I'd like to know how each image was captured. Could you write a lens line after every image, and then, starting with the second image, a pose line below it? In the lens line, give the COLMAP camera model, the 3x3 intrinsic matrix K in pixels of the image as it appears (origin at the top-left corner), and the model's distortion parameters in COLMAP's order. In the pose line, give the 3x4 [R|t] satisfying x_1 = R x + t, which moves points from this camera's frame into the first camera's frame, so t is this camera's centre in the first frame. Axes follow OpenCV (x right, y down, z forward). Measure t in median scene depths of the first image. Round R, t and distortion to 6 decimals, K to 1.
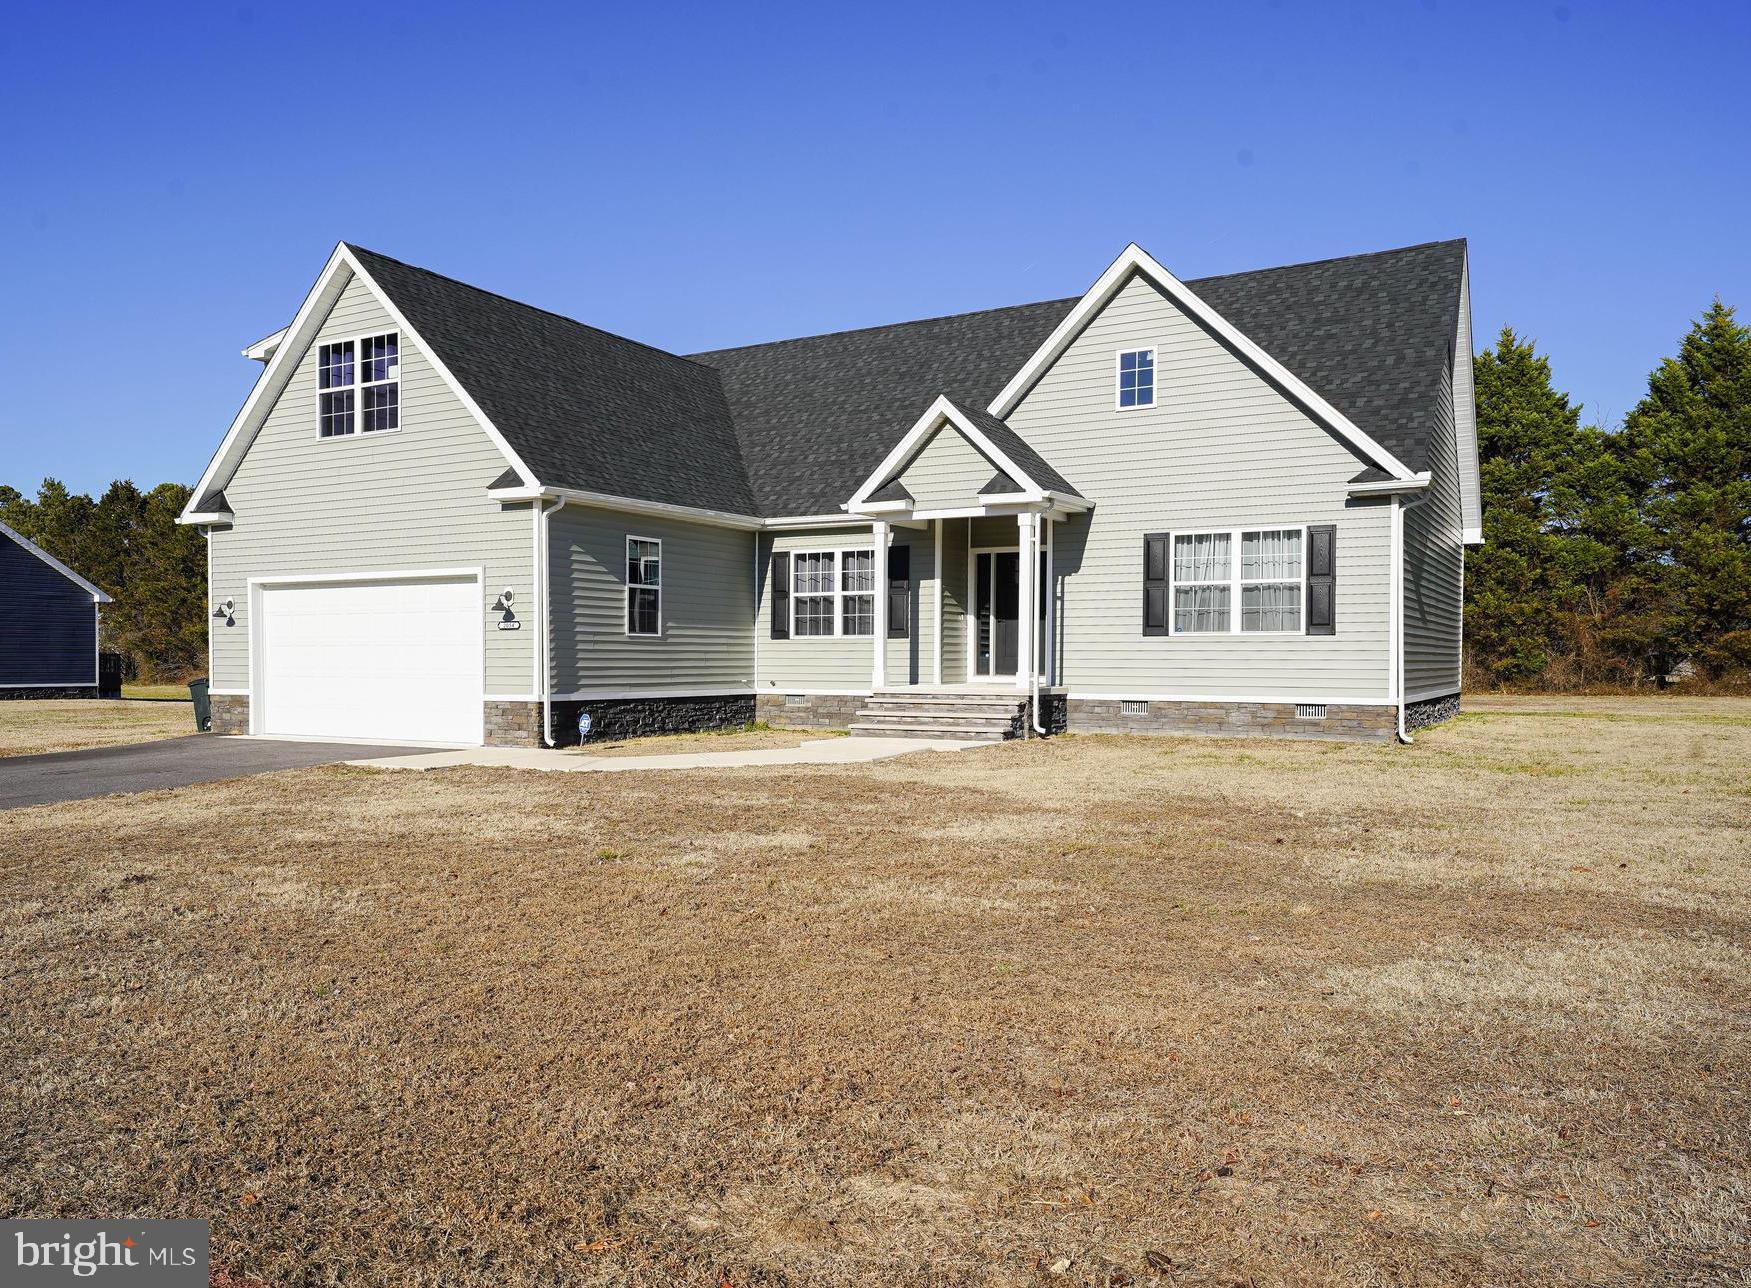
lens RADIAL K [[1360.9, 0, 697.7], [0, 1360.9, 689.9], [0, 0, 1]] dist [0.030778, -0.000194]
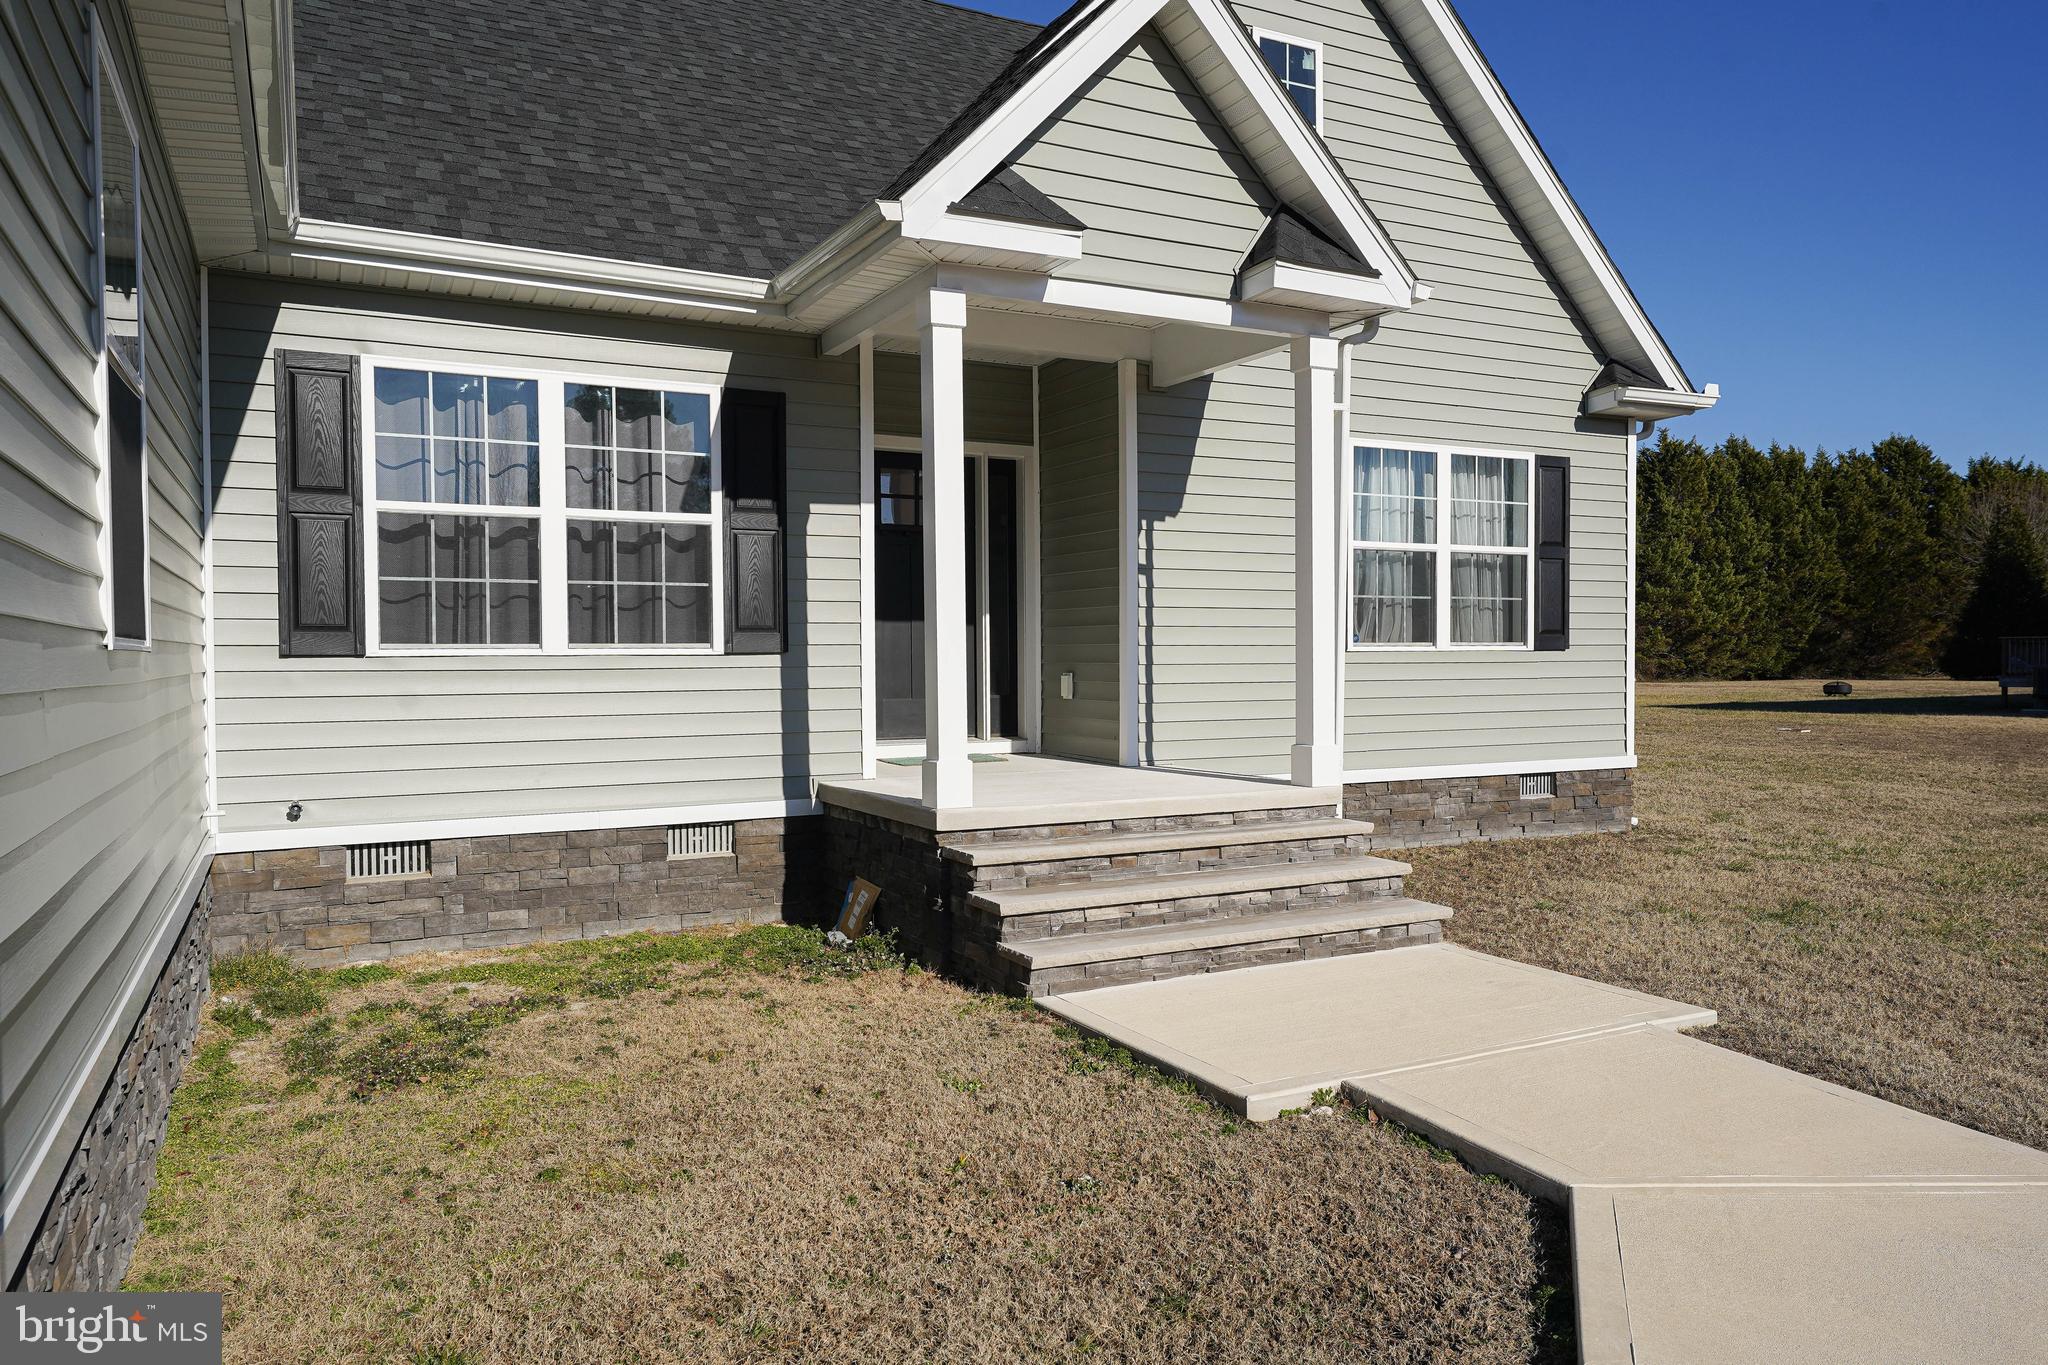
lens RADIAL K [[1389.7, 0, 1024.0], [0, 1389.7, 682.5], [0, 0, 1]] dist [0.033039, 0.000042]
pose [[0.496309, -0.020965, 0.867893, -0.140888], [0.026910, 0.999599, 0.008758, -0.034428], [-0.867729, 0.019008, 0.496674, 0.824086]]
